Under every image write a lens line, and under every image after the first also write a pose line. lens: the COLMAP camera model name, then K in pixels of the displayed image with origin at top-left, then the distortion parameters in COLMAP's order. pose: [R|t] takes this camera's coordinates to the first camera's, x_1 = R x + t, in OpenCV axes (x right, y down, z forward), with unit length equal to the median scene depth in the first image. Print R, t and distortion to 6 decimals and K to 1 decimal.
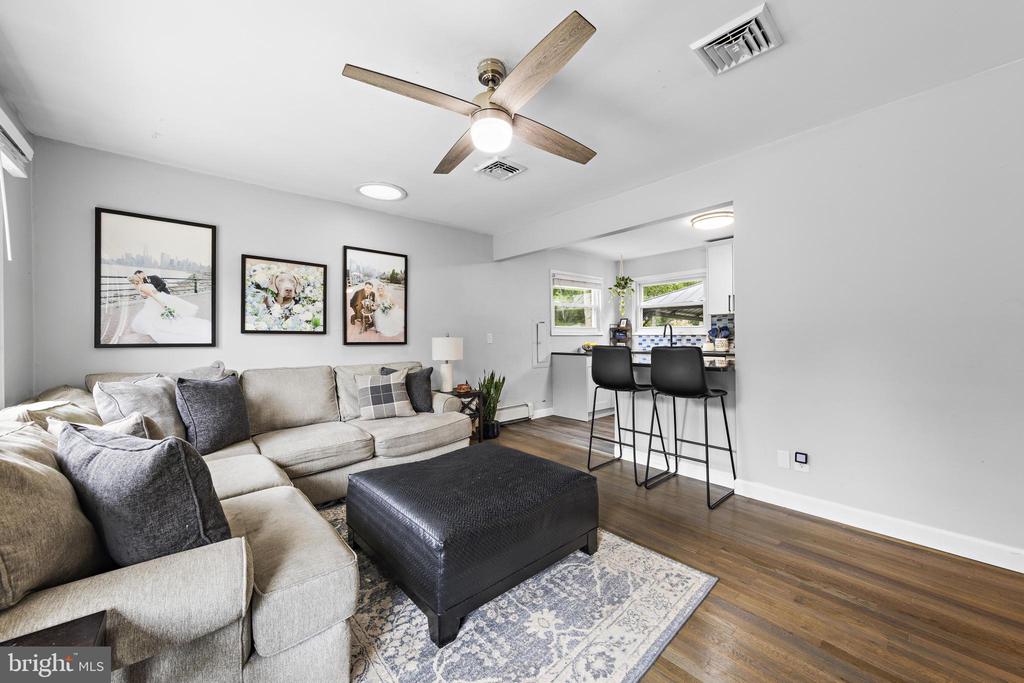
lens RADIAL K [[377.7, 0, 507.5], [0, 377.7, 338.4], [0, 0, 1]] dist [0.000819, -0.000025]
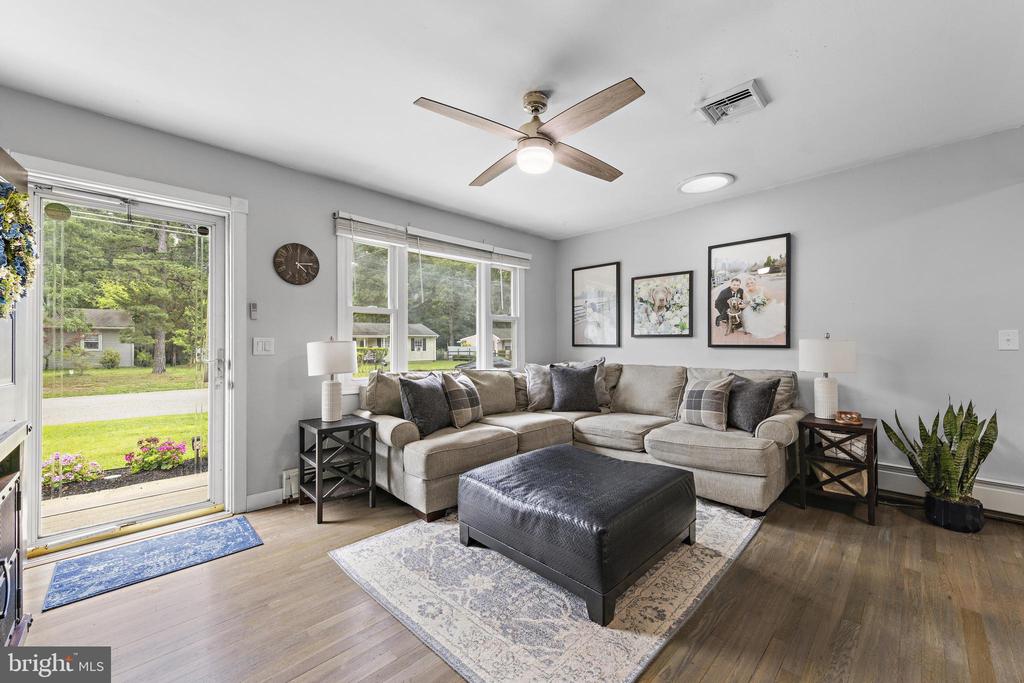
lens RADIAL K [[393.7, 0, 523.0], [0, 393.7, 344.0], [0, 0, 1]] dist [0.006119, -0.001278]
pose [[0.080042, 0.008034, -0.996759, 0.600906], [0.006187, 0.999944, 0.008556, -0.003863], [0.996772, -0.006852, 0.079988, 0.469334]]
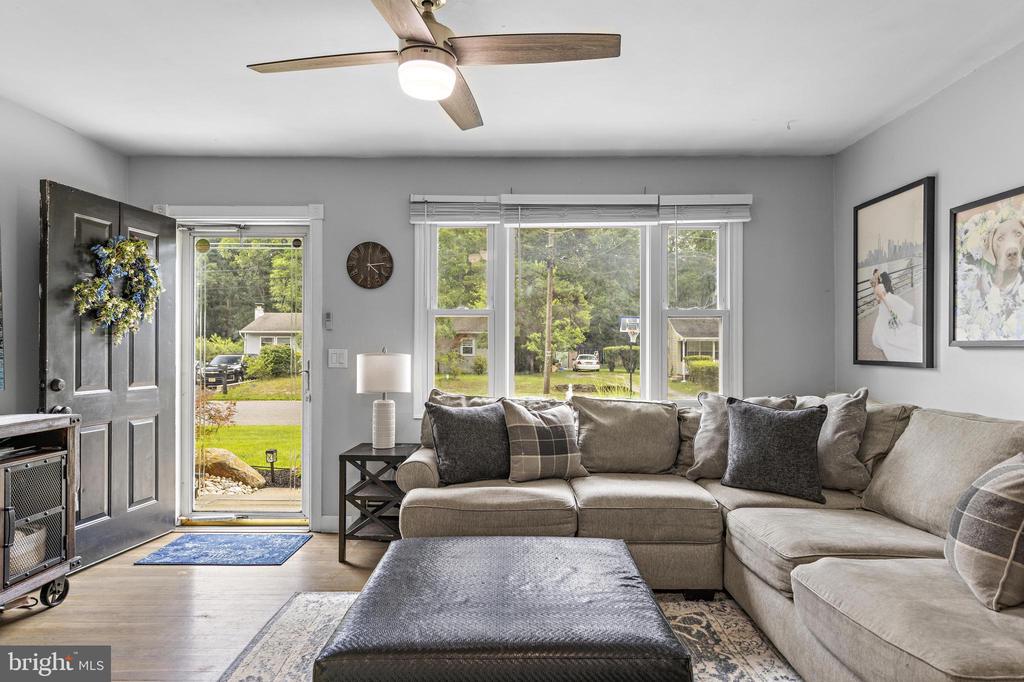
lens RADIAL K [[595.0, 0, 519.6], [0, 595.0, 349.1], [0, 0, 1]] dist [0.006536, 0.000669]
pose [[-0.650299, 0.005582, -0.759658, 0.383189], [0.005263, 0.999982, 0.002842, -0.014568], [0.759660, -0.002150, -0.650317, 1.011219]]
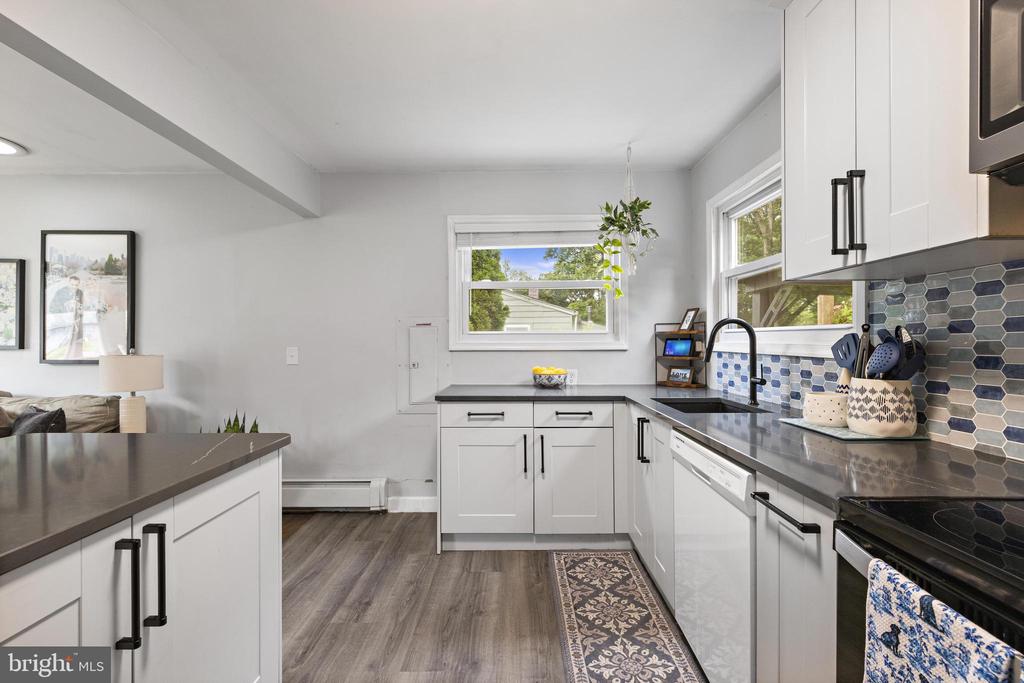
lens RADIAL K [[436.1, 0, 512.9], [0, 436.1, 343.7], [0, 0, 1]] dist [0.008488, -0.002771]
pose [[0.755104, 0.008110, -0.655555, 0.907972], [-0.003837, 0.999961, 0.007951, -0.035075], [0.655594, -0.003489, 0.755106, 1.033510]]
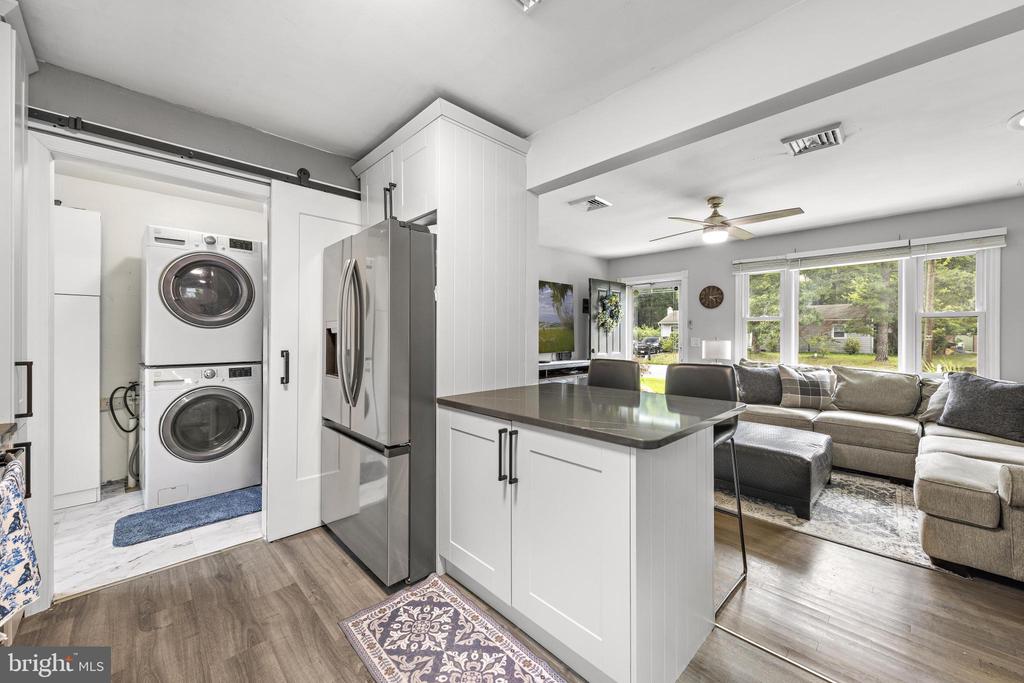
lens RADIAL K [[393.7, 0, 510.0], [0, 393.7, 333.4], [0, 0, 1]] dist [0.006119, -0.001278]
pose [[-0.998081, 0.008081, -0.061394, 0.594109], [0.008168, 0.999966, -0.001174, -0.034826], [0.061382, -0.001673, -0.998113, 1.561626]]
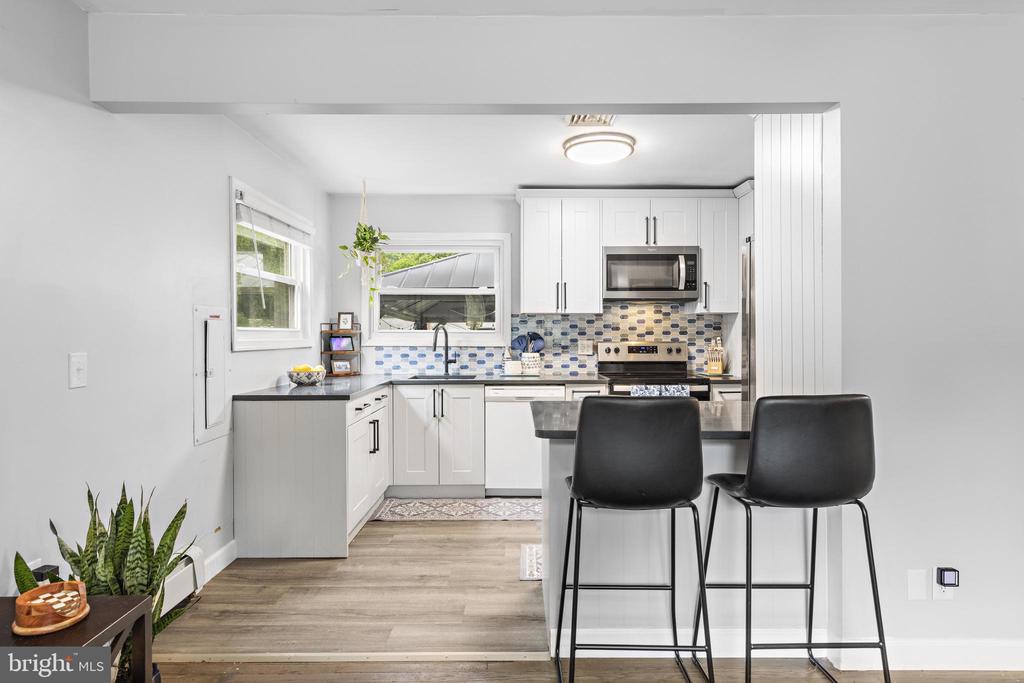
lens RADIAL K [[574.2, 0, 514.6], [0, 574.2, 337.5], [0, 0, 1]] dist [0.002552, 0.001993]
pose [[0.648909, 0.003713, 0.760857, -0.232466], [-0.001449, 0.999992, -0.003645, -0.033146], [-0.760865, 0.001263, 0.648909, 0.673500]]
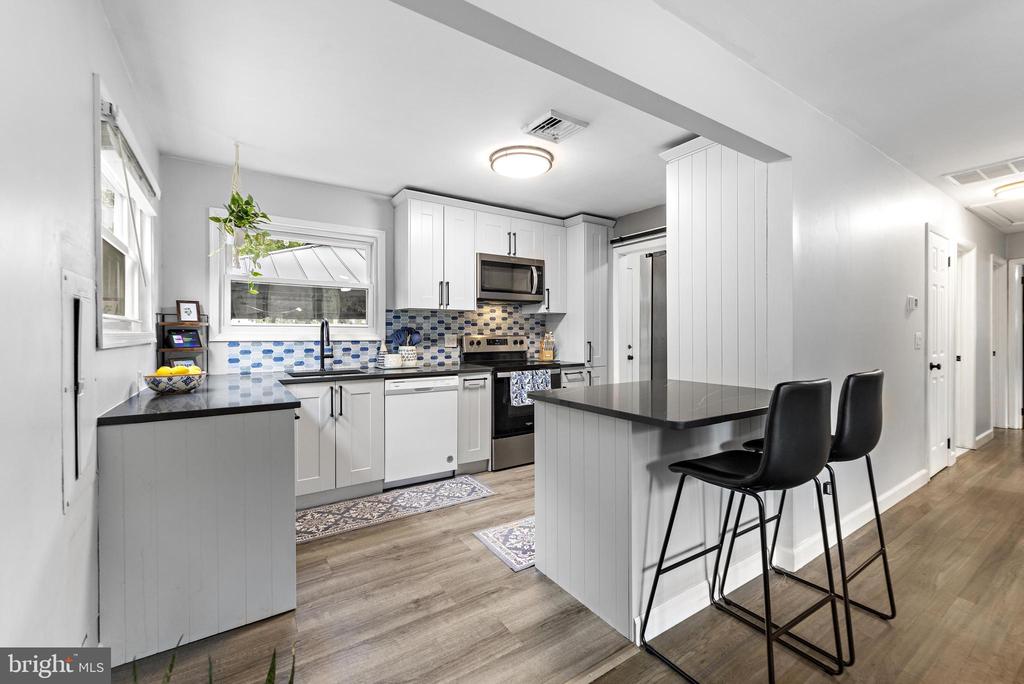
lens RADIAL K [[426.3, 0, 514.4], [0, 426.3, 333.6], [0, 0, 1]] dist [0.007391, -0.001530]
pose [[0.121691, 0.005587, 0.992552, -0.207438], [0.002803, 0.999978, -0.005972, -0.025671], [-0.992564, 0.003509, 0.121673, 1.157689]]
